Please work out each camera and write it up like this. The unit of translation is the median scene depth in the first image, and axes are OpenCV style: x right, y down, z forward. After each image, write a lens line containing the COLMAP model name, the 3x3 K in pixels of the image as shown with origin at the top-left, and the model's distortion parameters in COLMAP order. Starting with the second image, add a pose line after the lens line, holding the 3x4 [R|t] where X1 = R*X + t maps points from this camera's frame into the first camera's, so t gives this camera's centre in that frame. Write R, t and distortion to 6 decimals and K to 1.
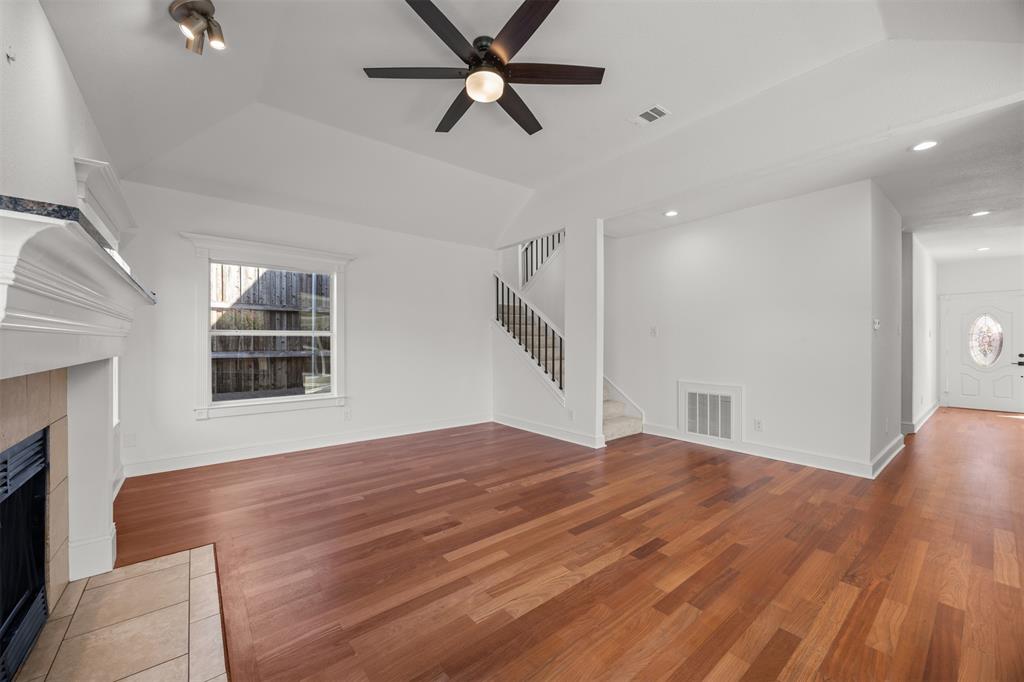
lens RADIAL K [[391.4, 0, 514.6], [0, 391.4, 343.7], [0, 0, 1]] dist [-0.000109, 0.000065]
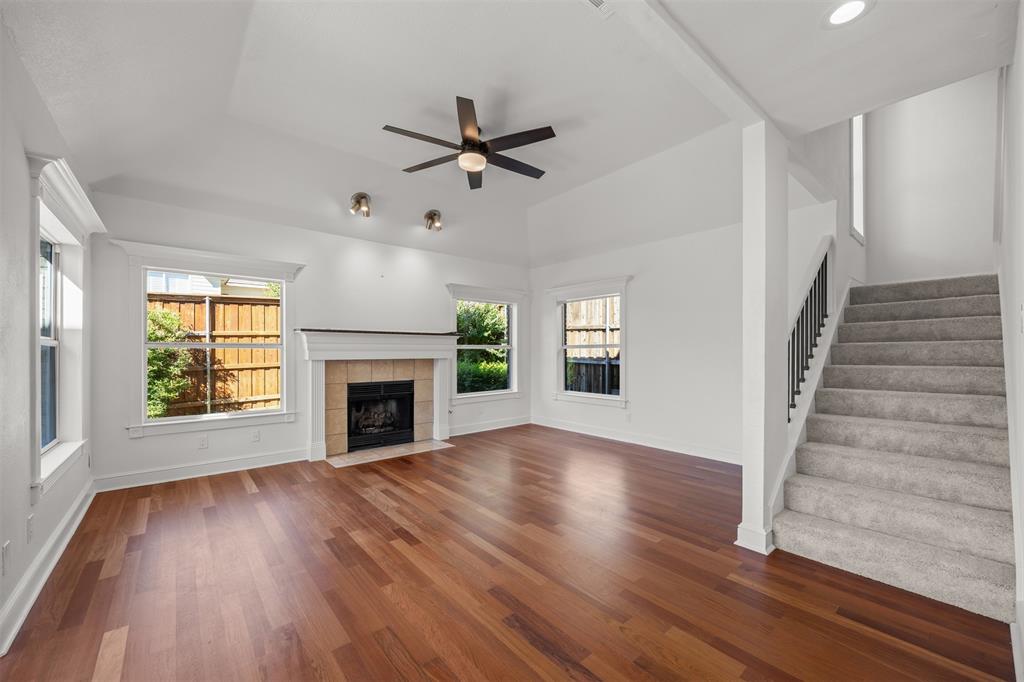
lens RADIAL K [[391.4, 0, 477.5], [0, 391.4, 351.7], [0, 0, 1]] dist [-0.000109, 0.000065]
pose [[-0.024862, -0.002697, -0.999687, 1.512895], [-0.001332, 0.999996, -0.002665, -0.003510], [0.999690, 0.001266, -0.024866, 1.273744]]
